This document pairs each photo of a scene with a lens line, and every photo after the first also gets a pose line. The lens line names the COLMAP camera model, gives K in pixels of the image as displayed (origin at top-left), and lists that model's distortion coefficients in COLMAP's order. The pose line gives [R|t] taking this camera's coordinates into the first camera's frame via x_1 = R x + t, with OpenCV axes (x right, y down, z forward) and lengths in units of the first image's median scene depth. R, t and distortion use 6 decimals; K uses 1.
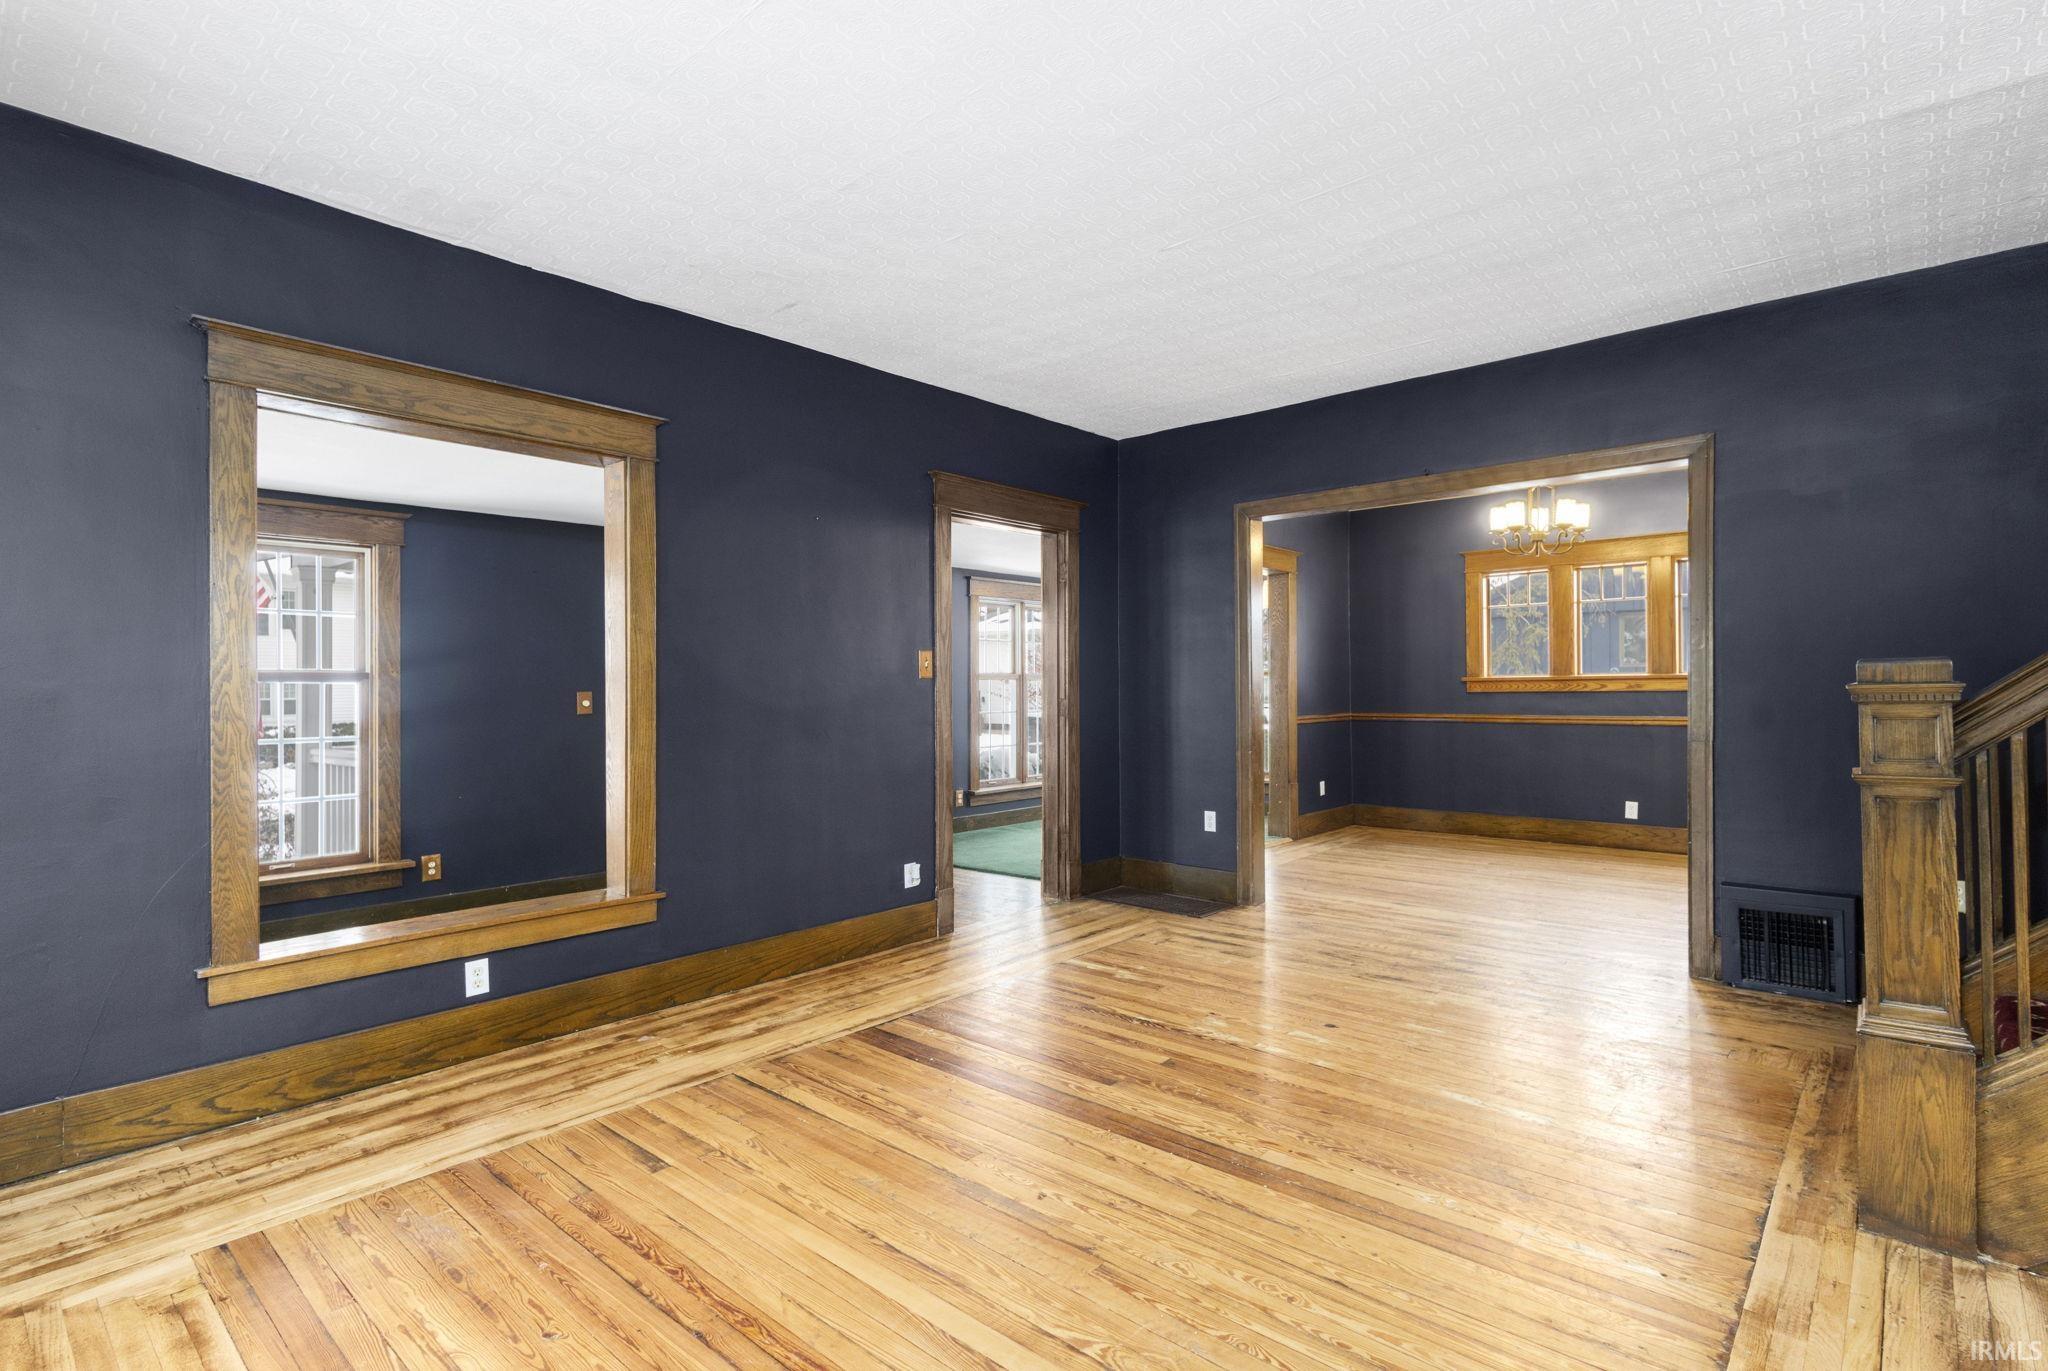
lens RADIAL K [[973.9, 0, 1037.0], [0, 973.9, 681.5], [0, 0, 1]] dist [0.009641, -0.000925]
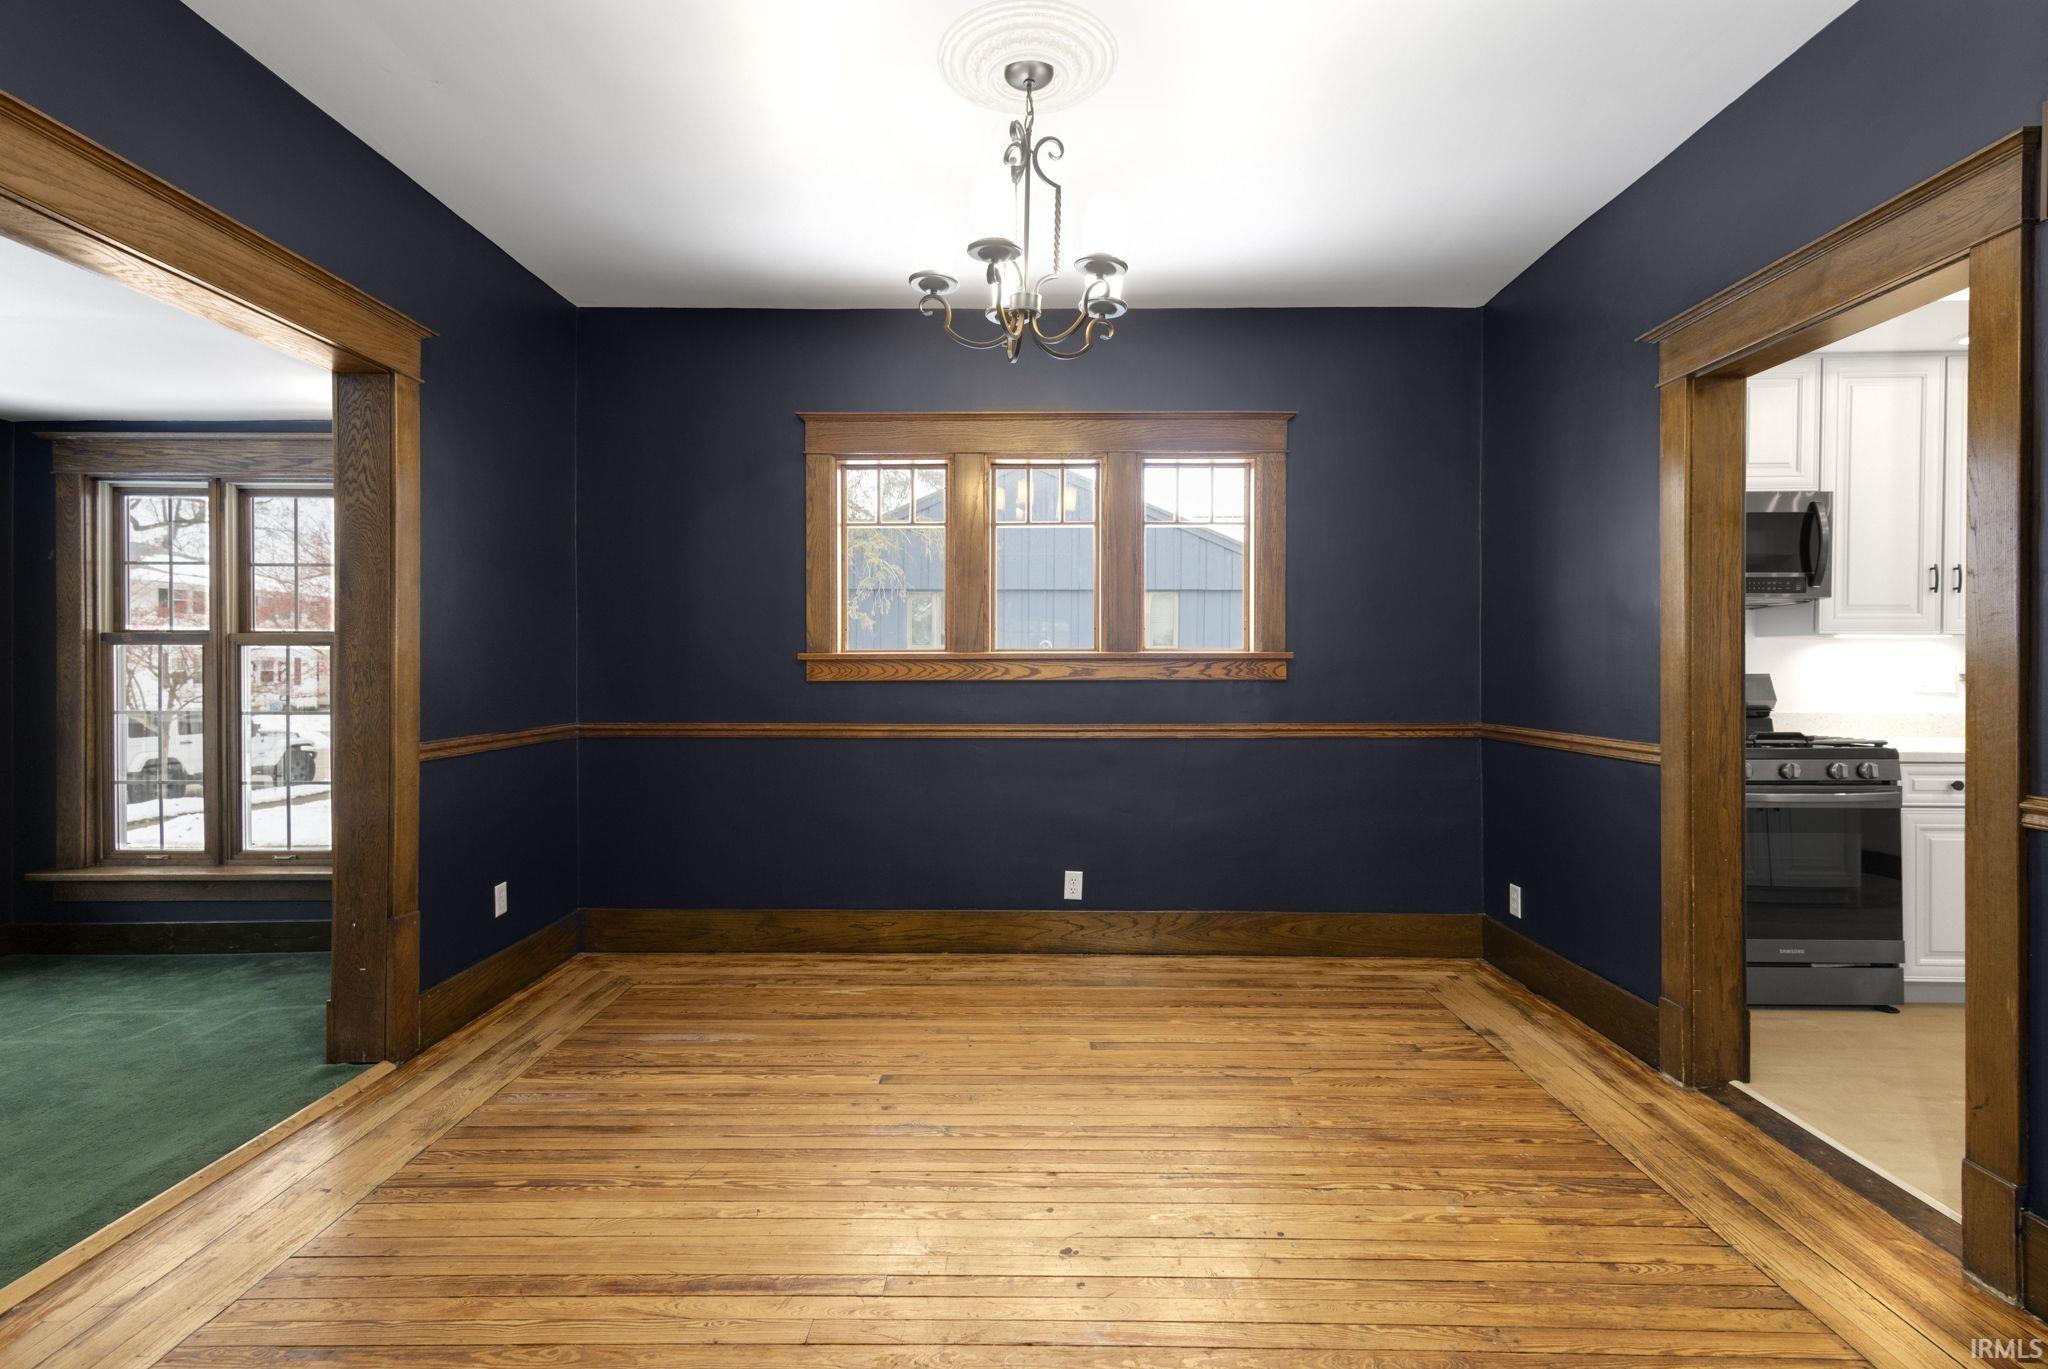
lens RADIAL K [[973.9, 0, 1033.1], [0, 973.9, 675.1], [0, 0, 1]] dist [0.009641, -0.000925]
pose [[0.759869, 0.005463, 0.650054, 0.198845], [-0.012502, 0.999903, 0.006212, 0.003138], [-0.649956, -0.012847, 0.759863, 0.539963]]
